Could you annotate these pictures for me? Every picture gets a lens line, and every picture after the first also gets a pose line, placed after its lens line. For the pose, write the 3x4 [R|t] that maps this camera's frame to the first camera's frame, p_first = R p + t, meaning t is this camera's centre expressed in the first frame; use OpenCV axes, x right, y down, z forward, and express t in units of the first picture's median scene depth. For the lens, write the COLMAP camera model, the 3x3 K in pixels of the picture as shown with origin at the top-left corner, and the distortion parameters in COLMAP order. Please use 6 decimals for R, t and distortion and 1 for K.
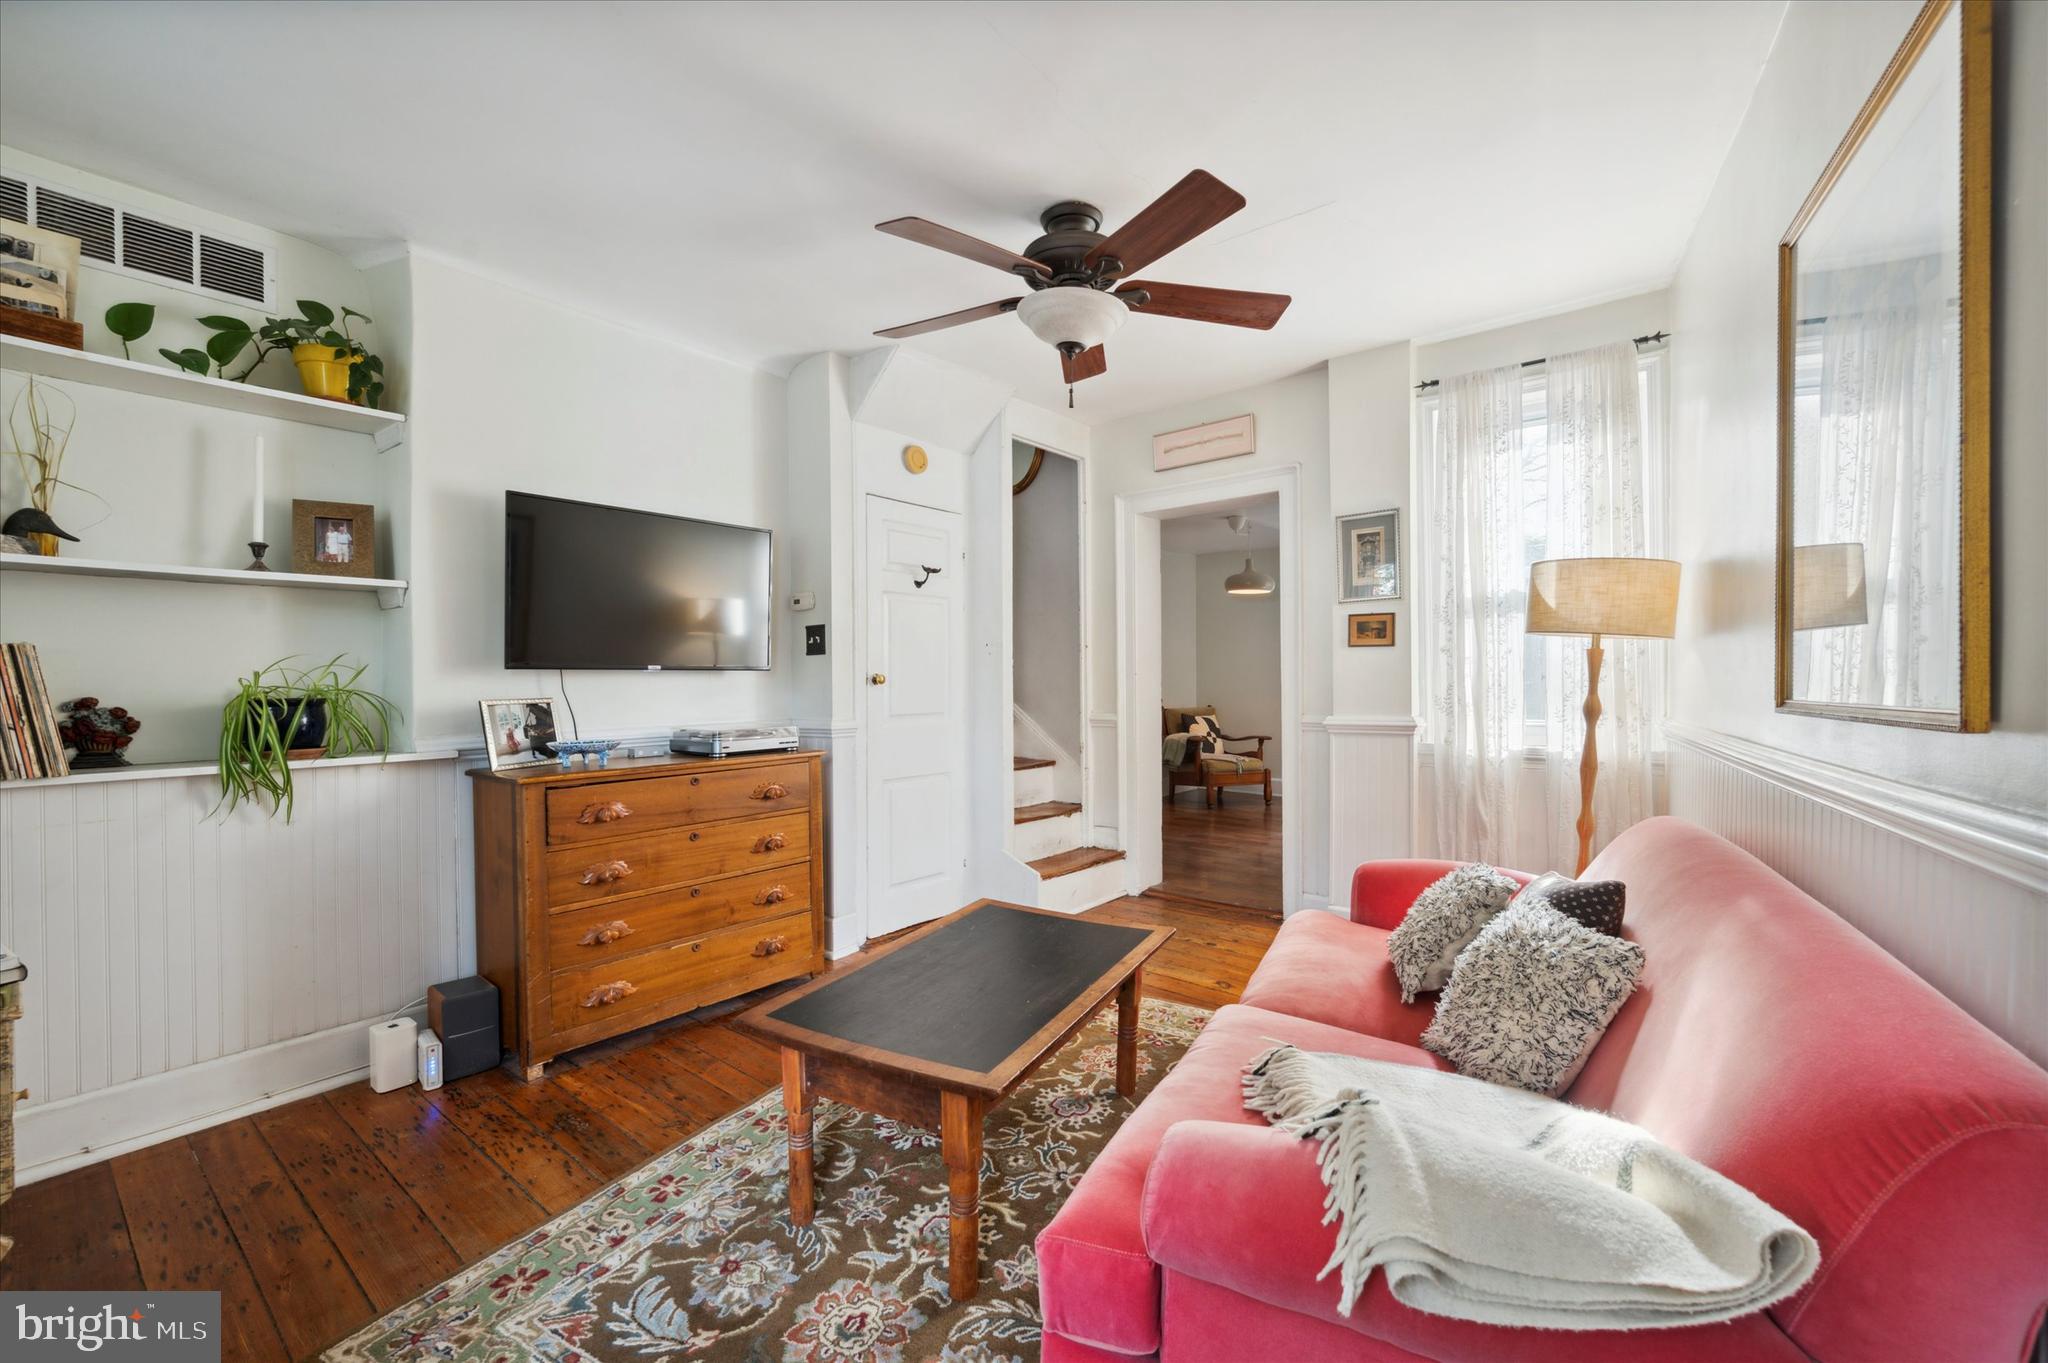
lens RADIAL K [[865.6, 0, 1028.9], [0, 865.6, 686.4], [0, 0, 1]] dist [-0.003395, 0.000101]
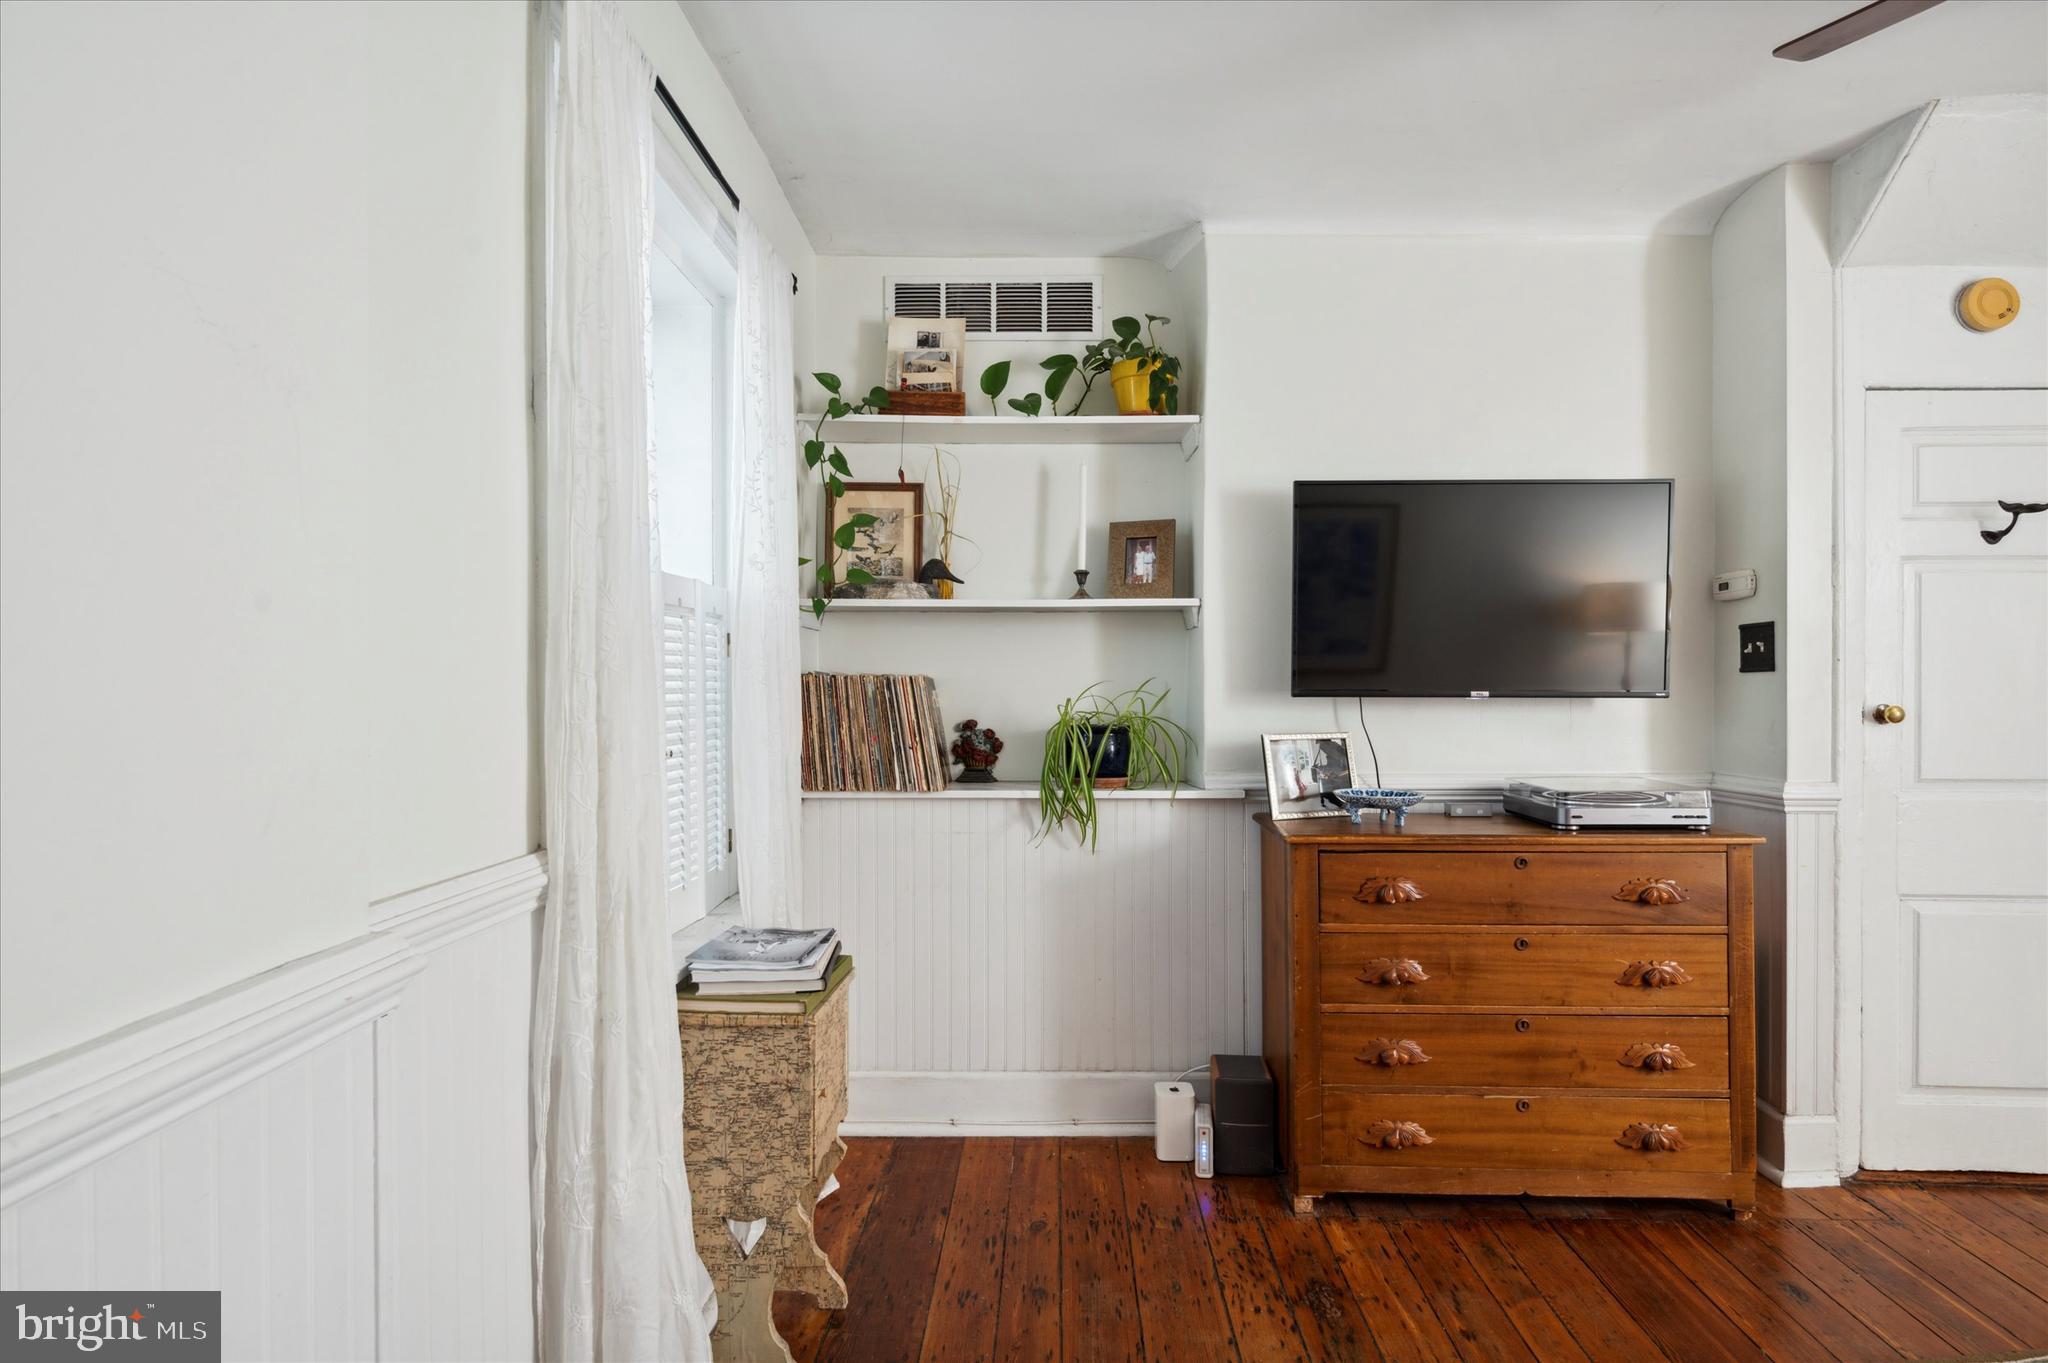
lens RADIAL K [[1018.9, 0, 1030.5], [0, 1018.9, 684.0], [0, 0, 1]] dist [0.000049, 0.000300]
pose [[0.602219, 0.007315, -0.798298, 0.024344], [-0.010870, 0.999940, 0.000963, -0.031665], [0.798257, 0.008098, 0.602262, 0.218967]]
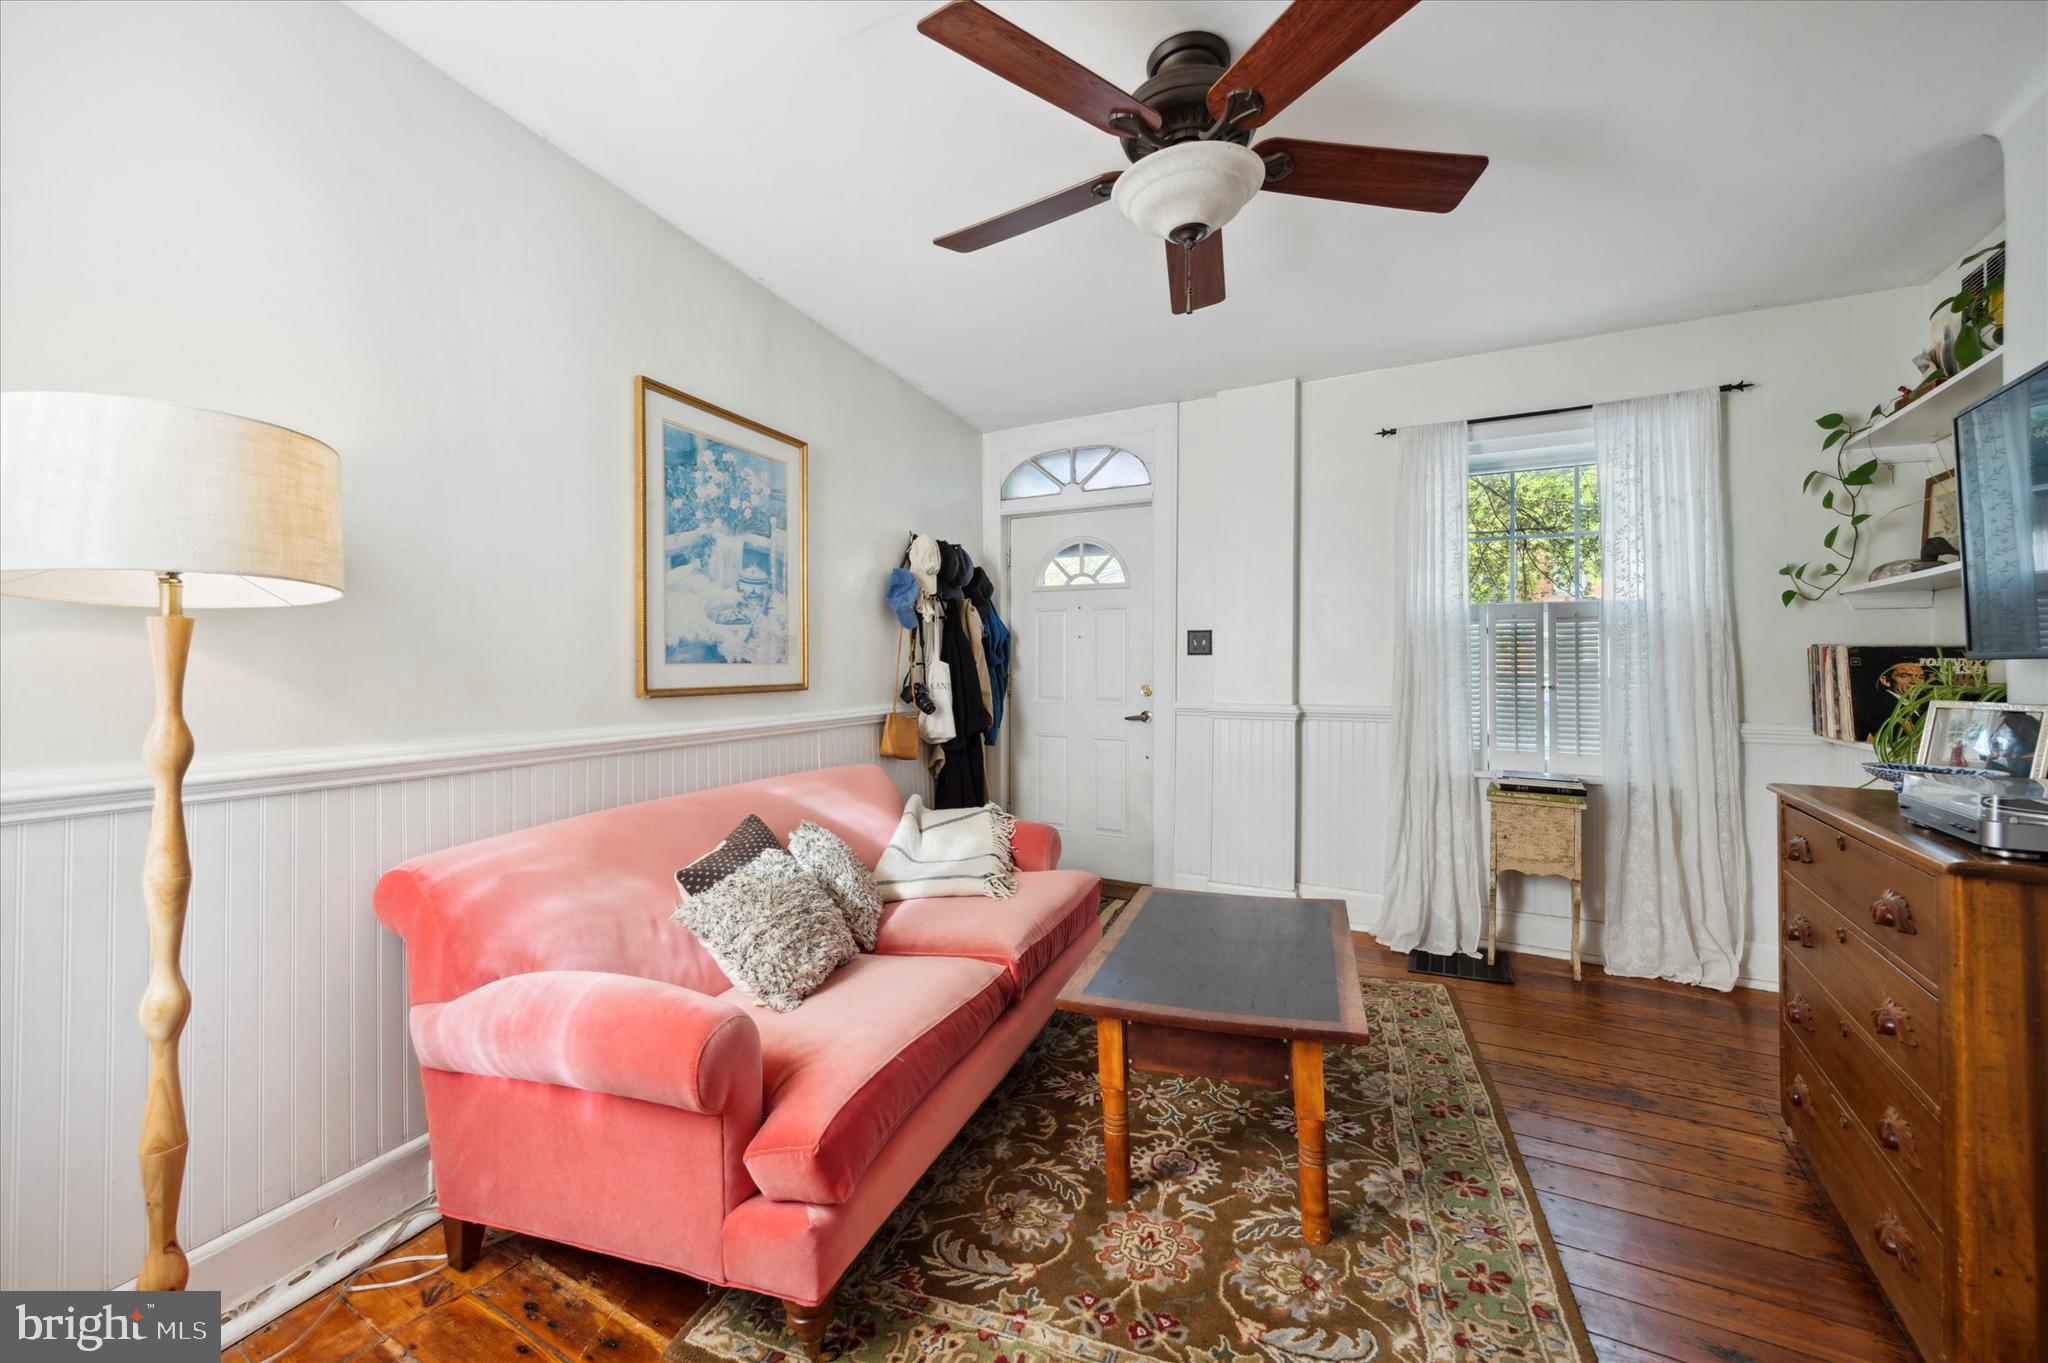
lens RADIAL K [[813.7, 0, 1034.4], [0, 813.7, 662.2], [0, 0, 1]] dist [-0.000748, -0.000158]
pose [[-0.987623, 0.001736, -0.156838, 0.283718], [0.001203, 0.999993, 0.003493, -0.021891], [0.156843, 0.003261, -0.987618, 1.603860]]
